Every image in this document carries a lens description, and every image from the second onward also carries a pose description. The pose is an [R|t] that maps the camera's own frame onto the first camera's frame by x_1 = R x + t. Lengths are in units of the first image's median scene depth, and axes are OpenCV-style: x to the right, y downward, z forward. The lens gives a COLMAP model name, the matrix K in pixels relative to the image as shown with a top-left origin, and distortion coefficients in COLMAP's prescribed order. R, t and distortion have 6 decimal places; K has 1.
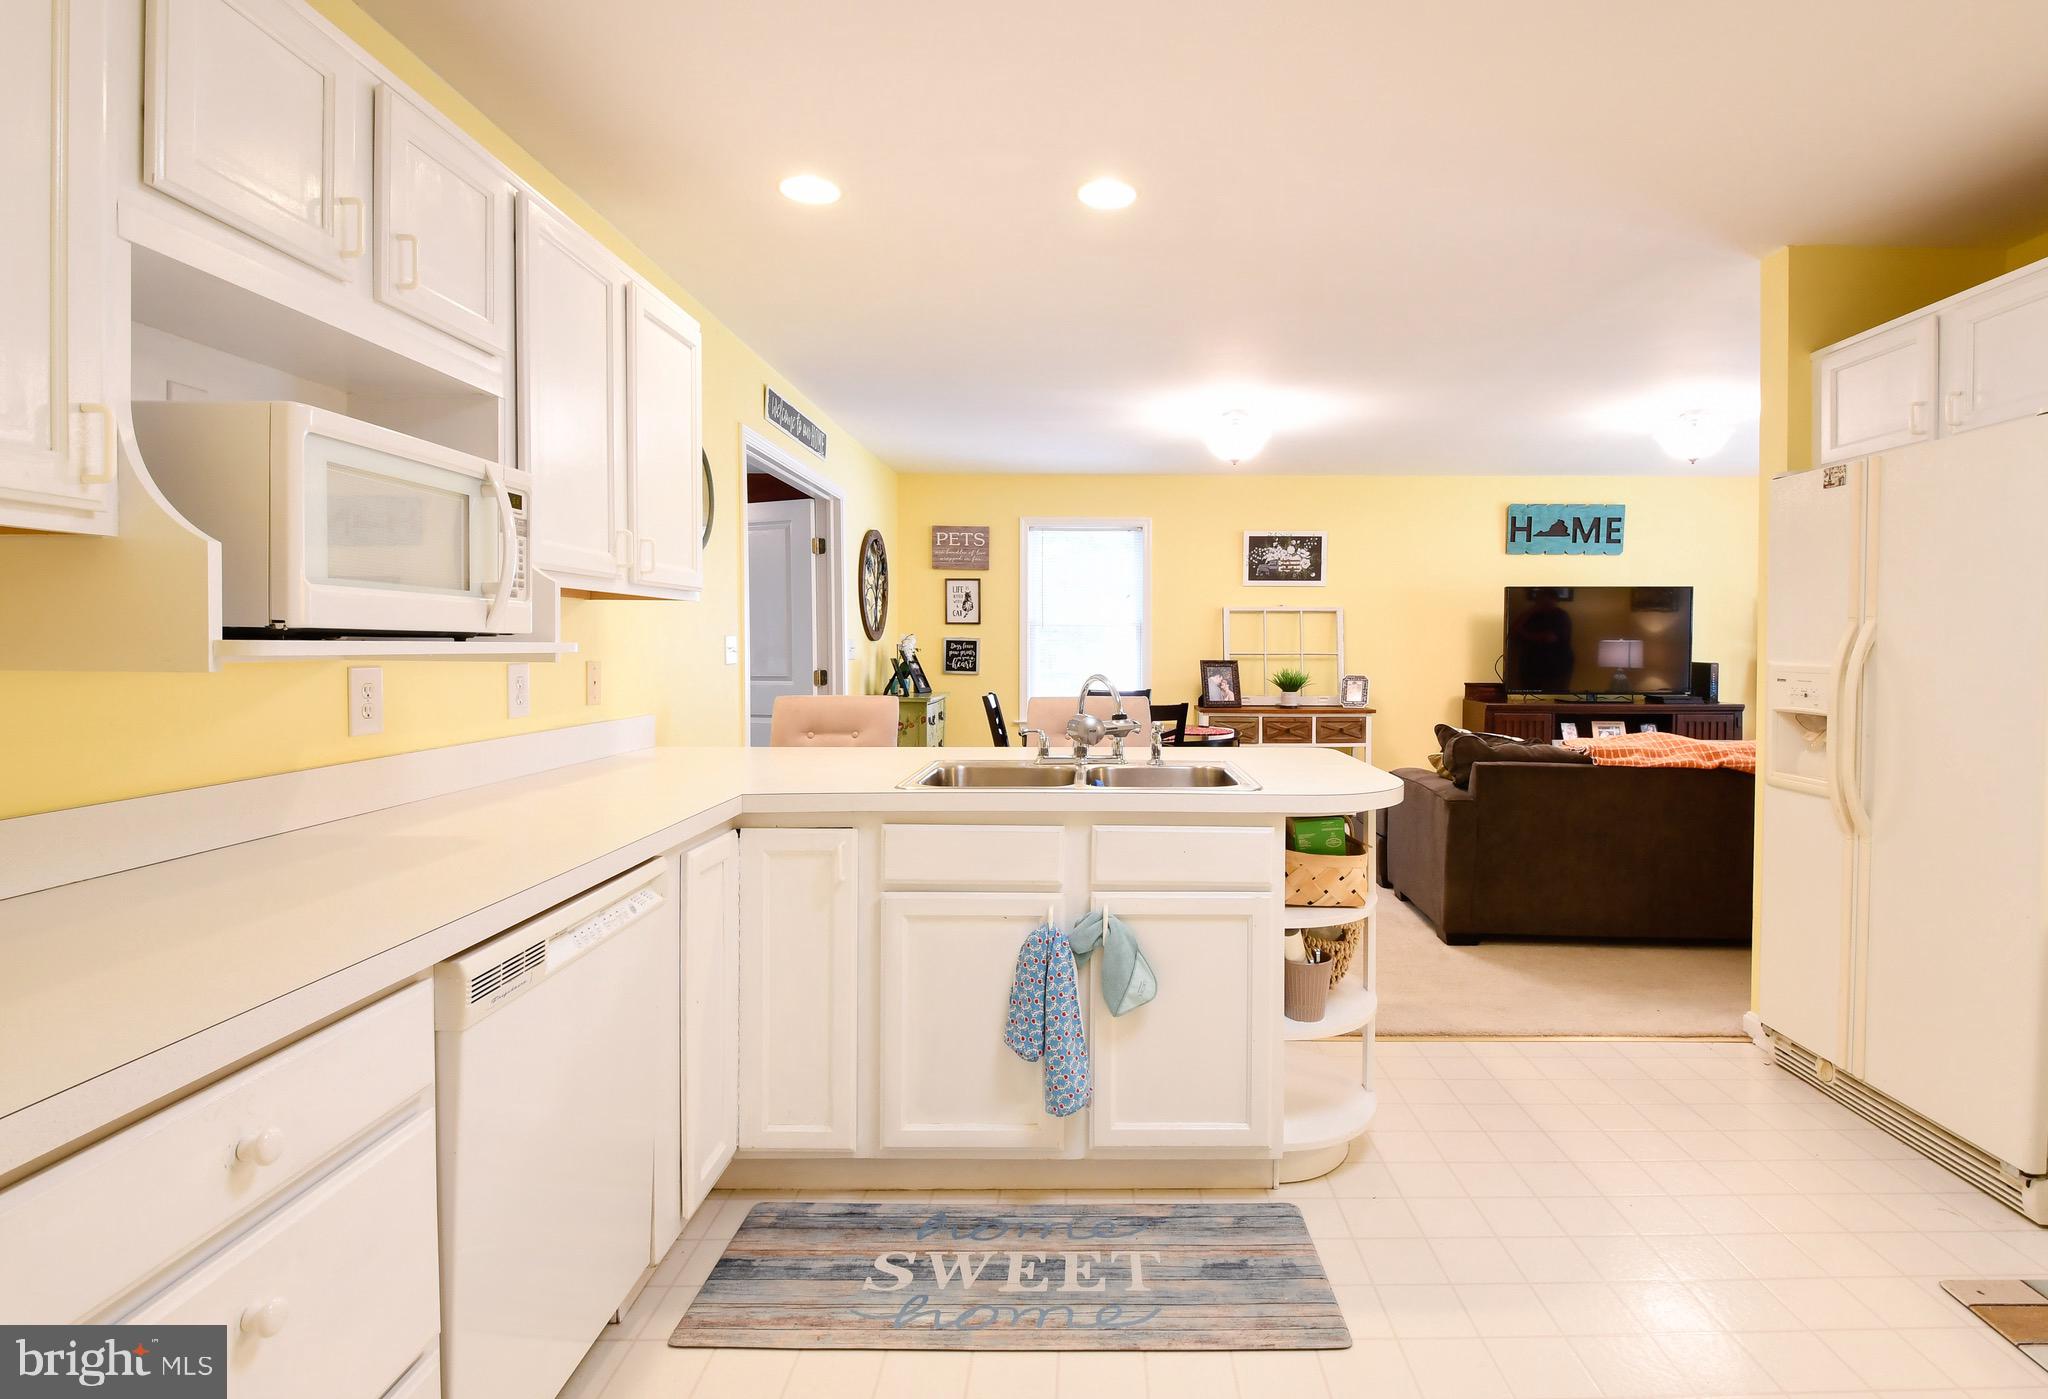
lens RADIAL K [[963.8, 0, 1119.1], [0, 963.8, 655.2], [0, 0, 1]] dist [0.009801, -0.018062]
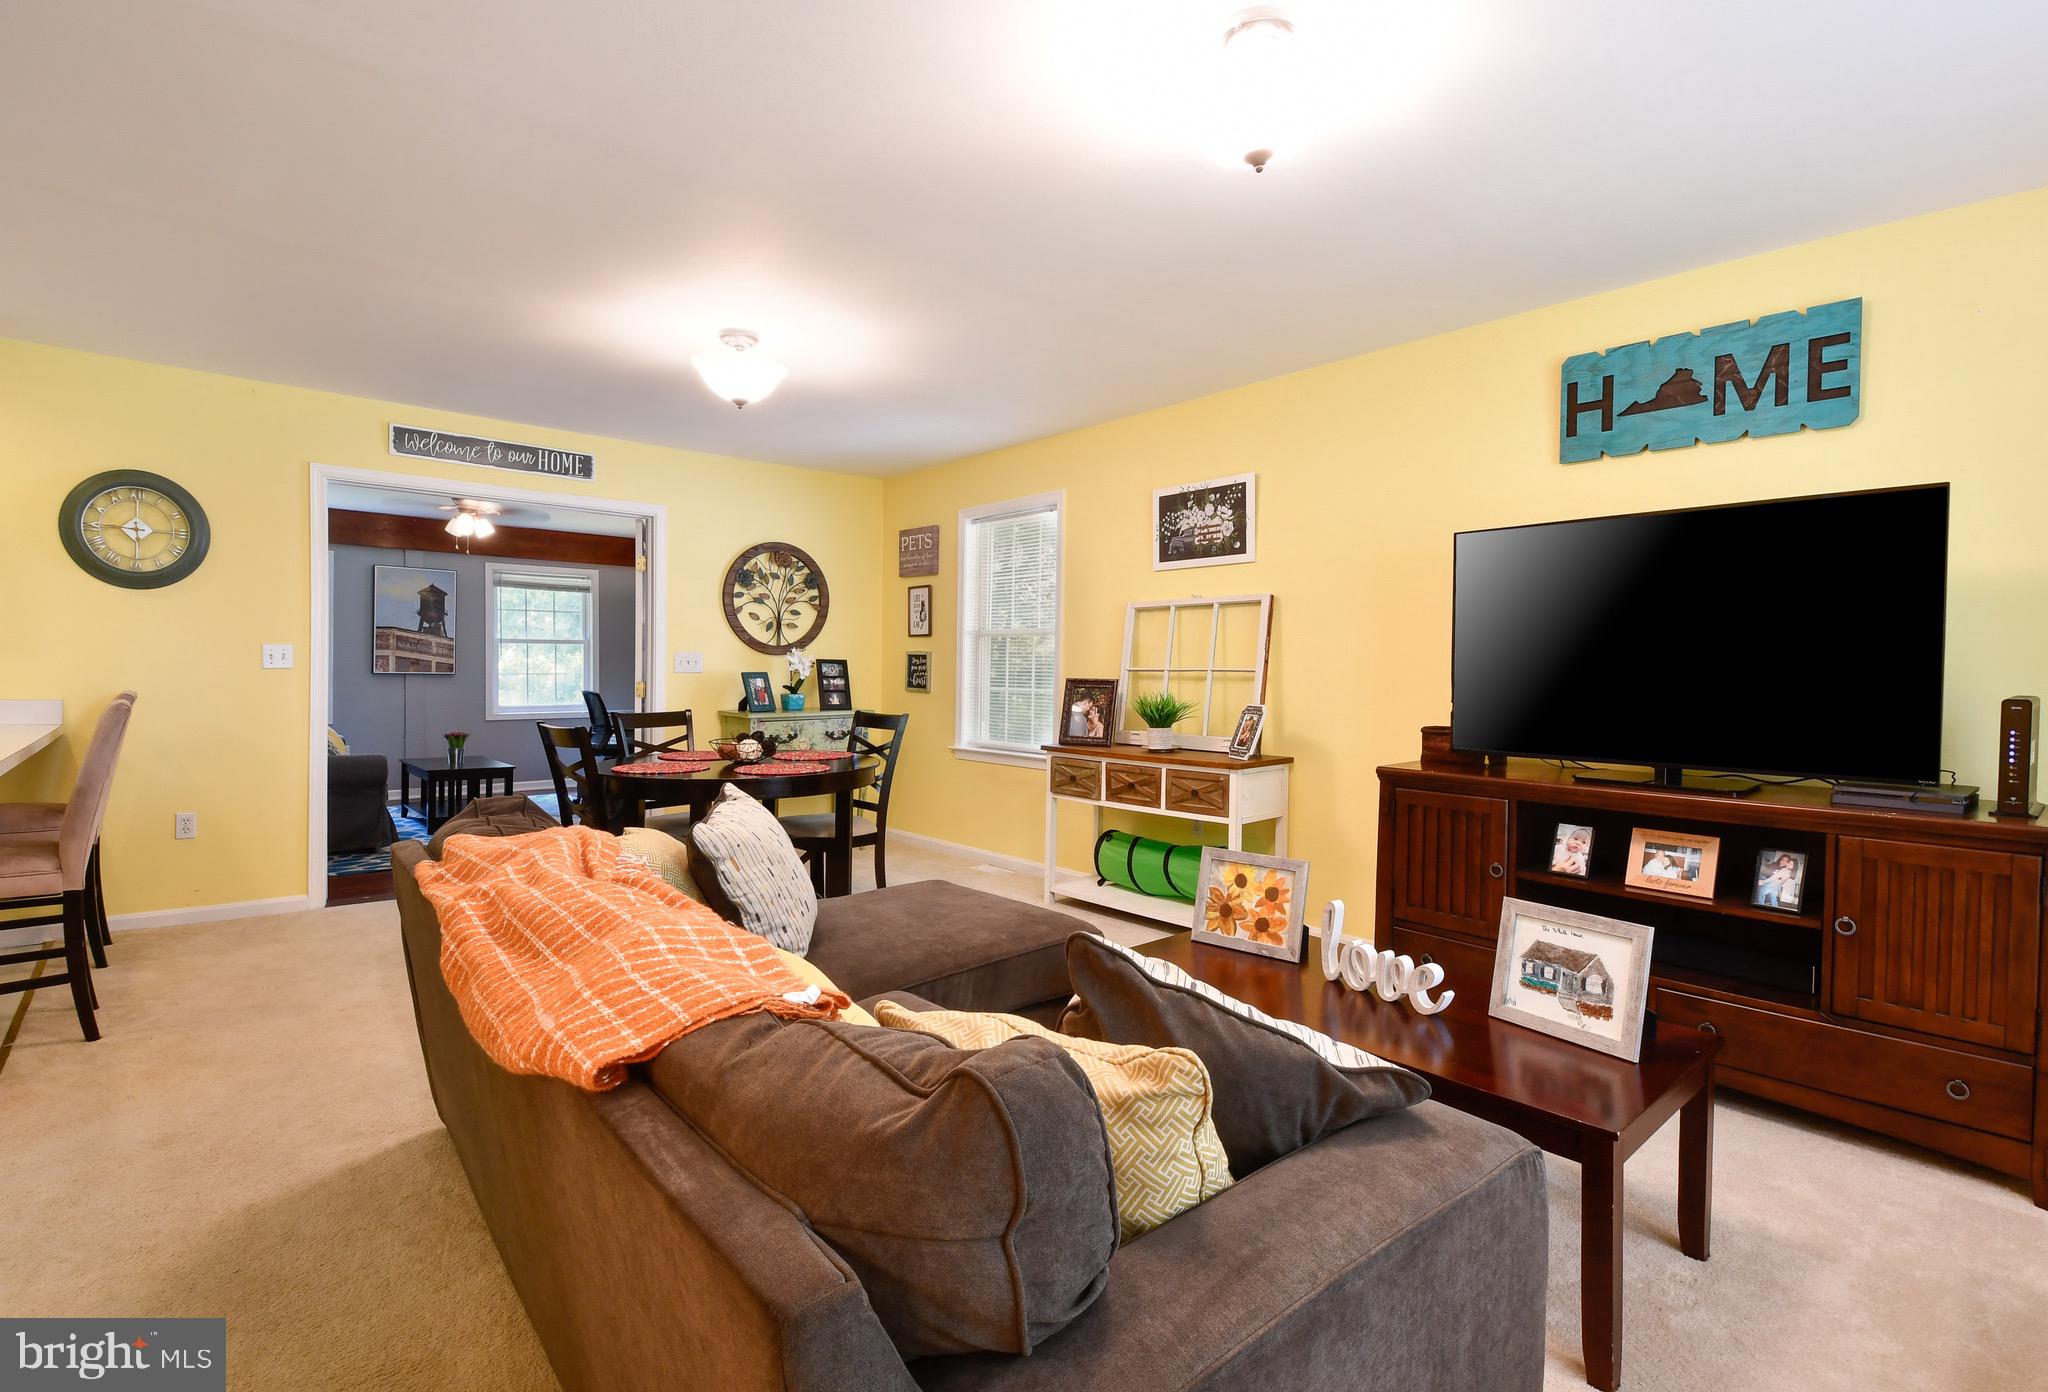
lens RADIAL K [[963.8, 0, 1071.8], [0, 963.8, 697.3], [0, 0, 1]] dist [0.009801, -0.018062]
pose [[0.669583, 0.024045, -0.742348, 0.734577], [-0.011726, 0.999694, 0.021804, 0.004612], [0.742645, -0.005894, 0.669660, 0.606095]]
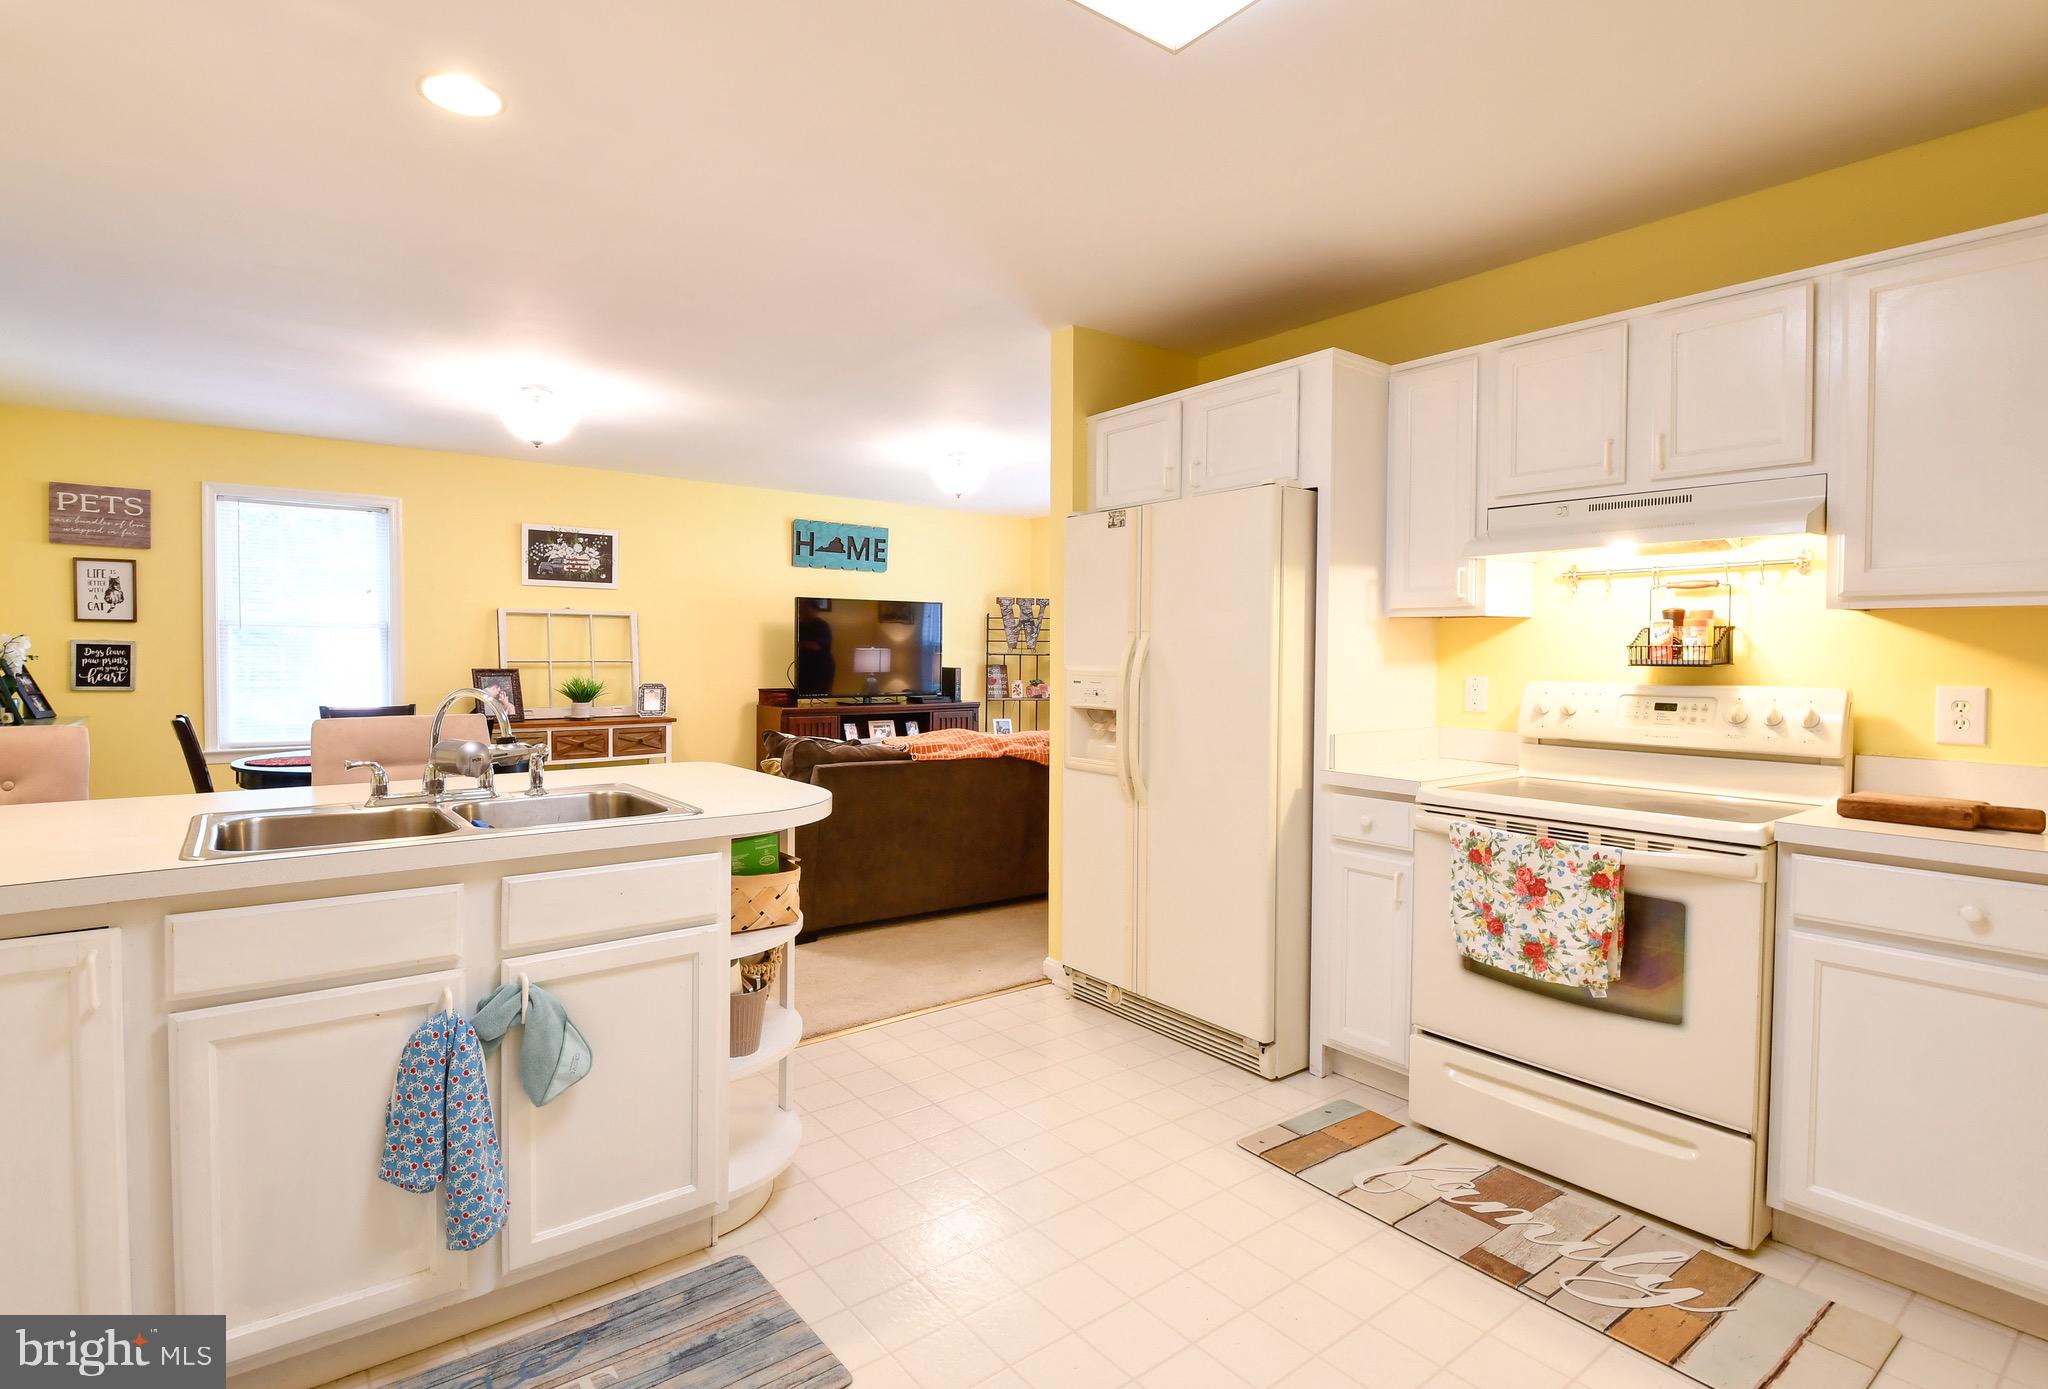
lens RADIAL K [[956.1, 0, 965.0], [0, 956.1, 671.7], [0, 0, 1]] dist [-0.001116, -0.010302]
pose [[0.813969, -0.008405, 0.580847, -0.063976], [0.002263, 0.999934, 0.011298, -0.000769], [-0.580903, -0.007882, 0.813934, 0.048683]]
